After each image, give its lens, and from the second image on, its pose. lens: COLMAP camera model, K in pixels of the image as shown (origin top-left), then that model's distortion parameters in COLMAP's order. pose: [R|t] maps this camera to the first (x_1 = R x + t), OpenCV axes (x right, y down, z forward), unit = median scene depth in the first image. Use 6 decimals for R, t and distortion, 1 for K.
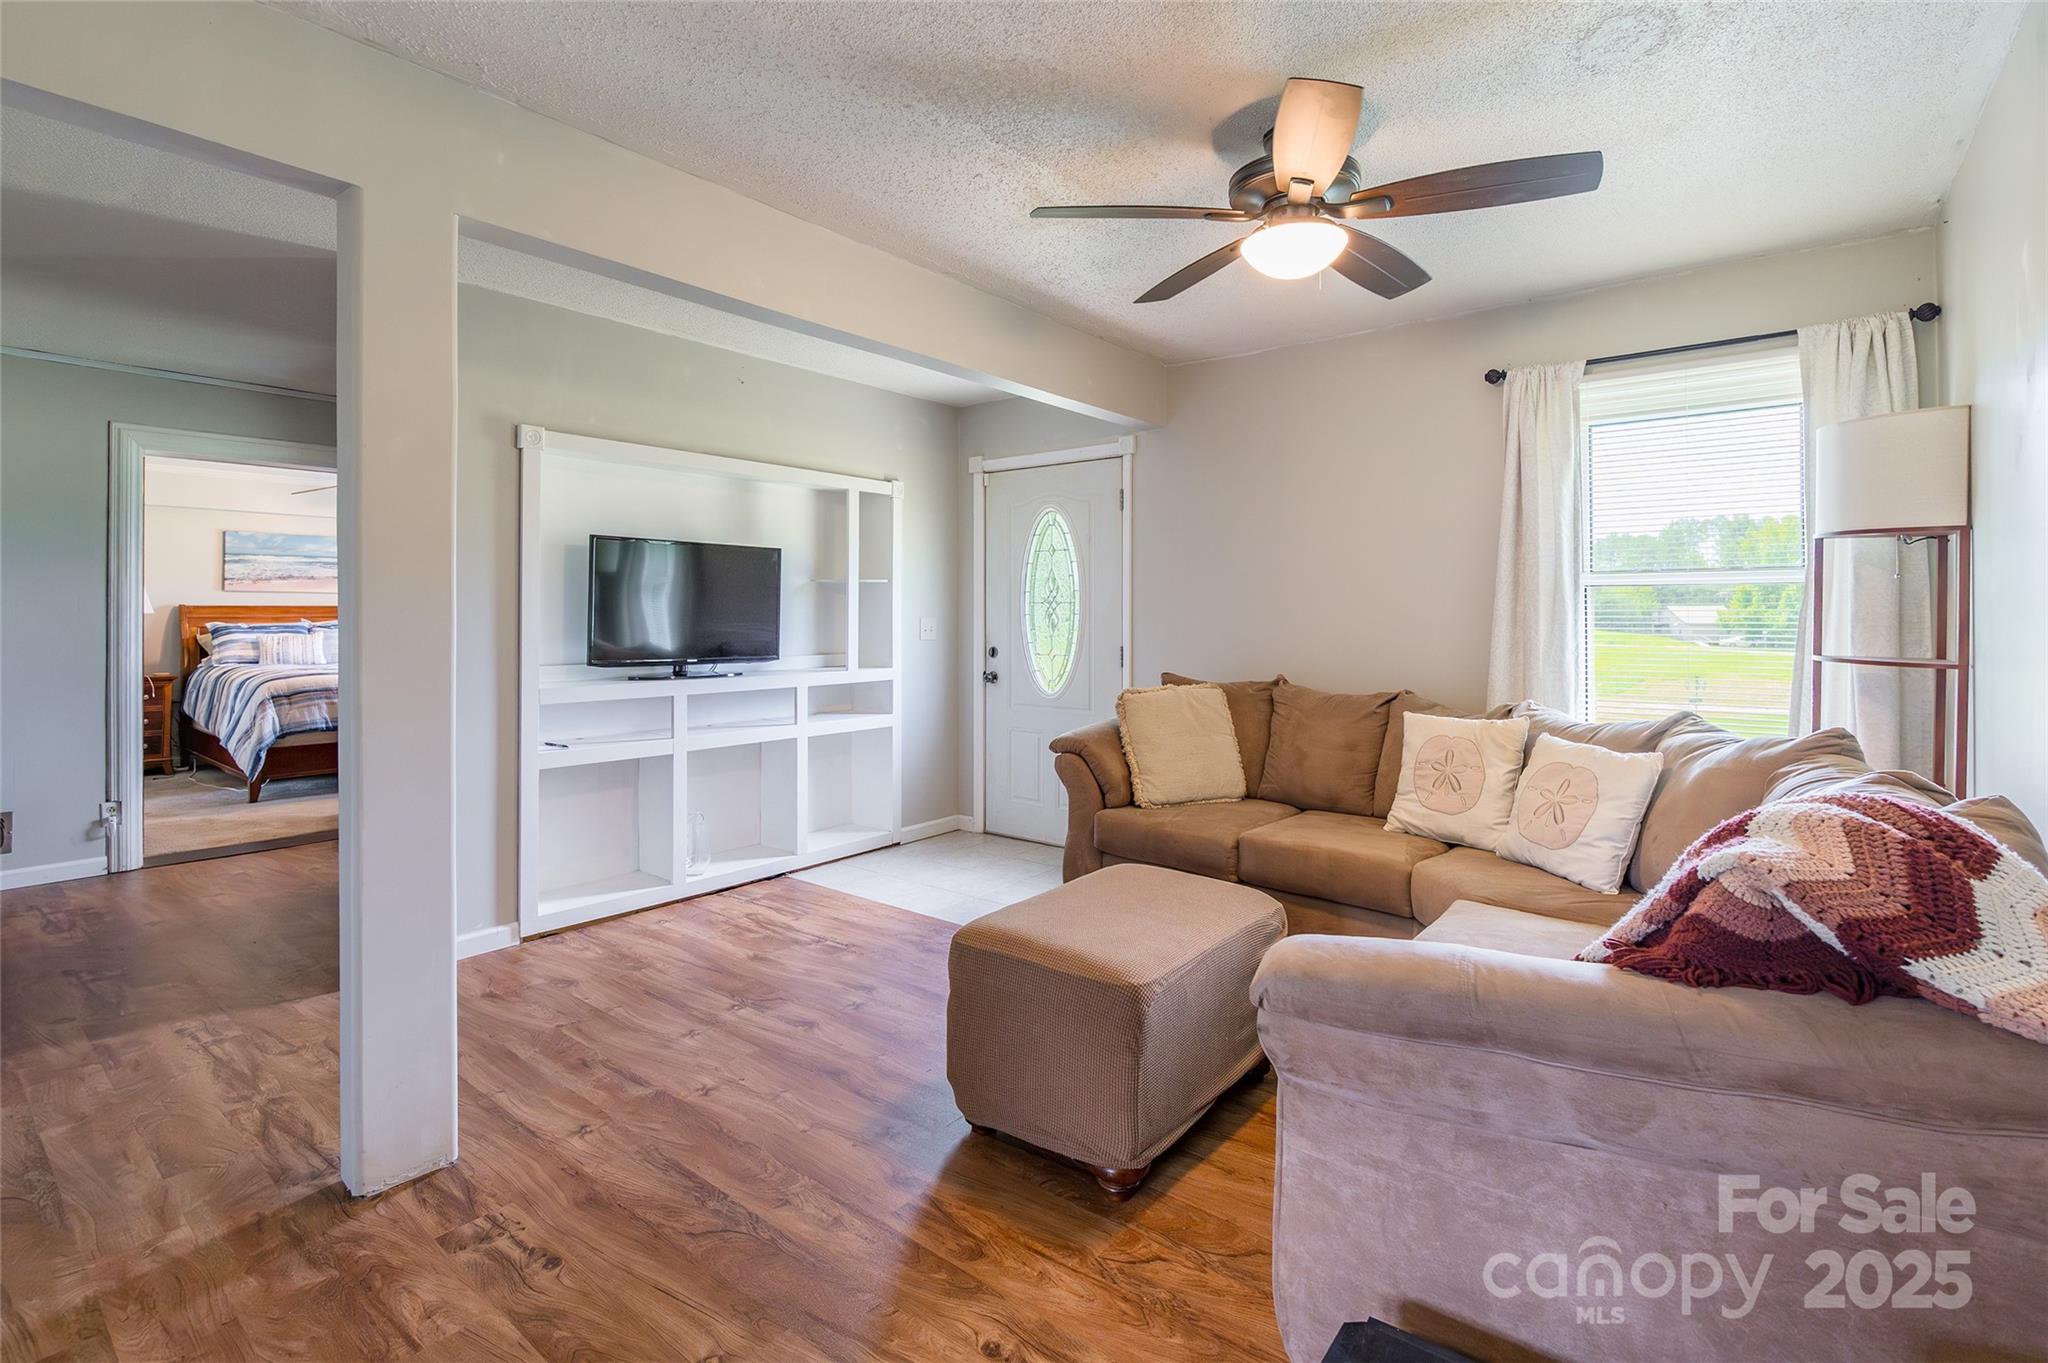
lens RADIAL K [[958.9, 0, 1020.5], [0, 958.9, 643.5], [0, 0, 1]] dist [-0.021259, -0.000410]
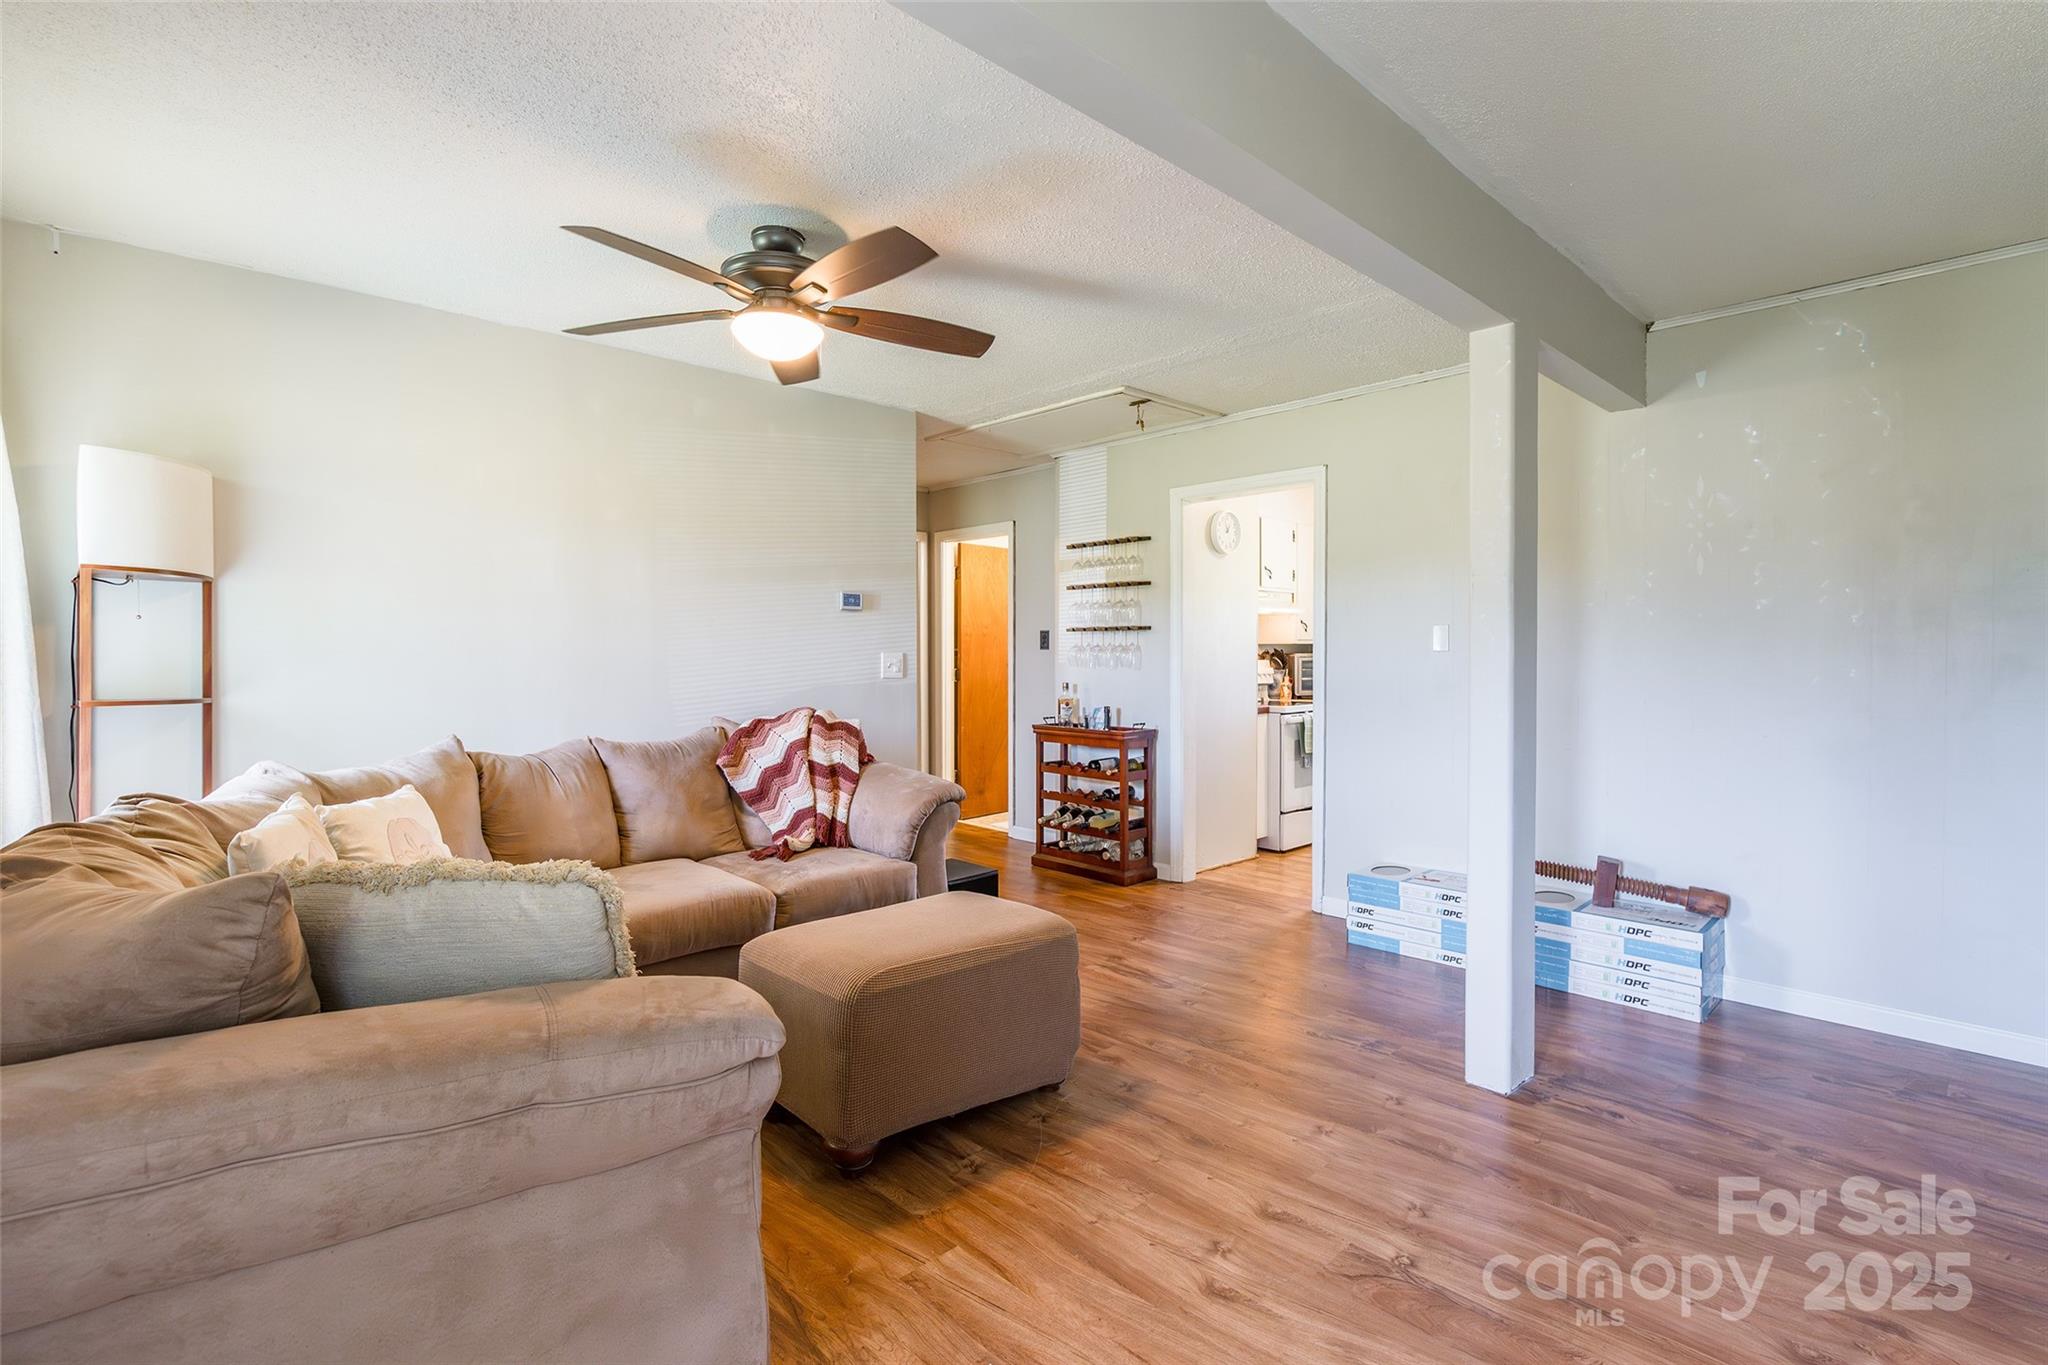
lens RADIAL K [[958.9, 0, 1020.5], [0, 958.9, 644.5], [0, 0, 1]] dist [-0.021259, -0.000410]
pose [[-0.989857, 0.004725, 0.141992, -0.149345], [0.006219, 0.999930, 0.010082, -0.048230], [-0.141934, 0.010863, -0.989816, 1.872106]]
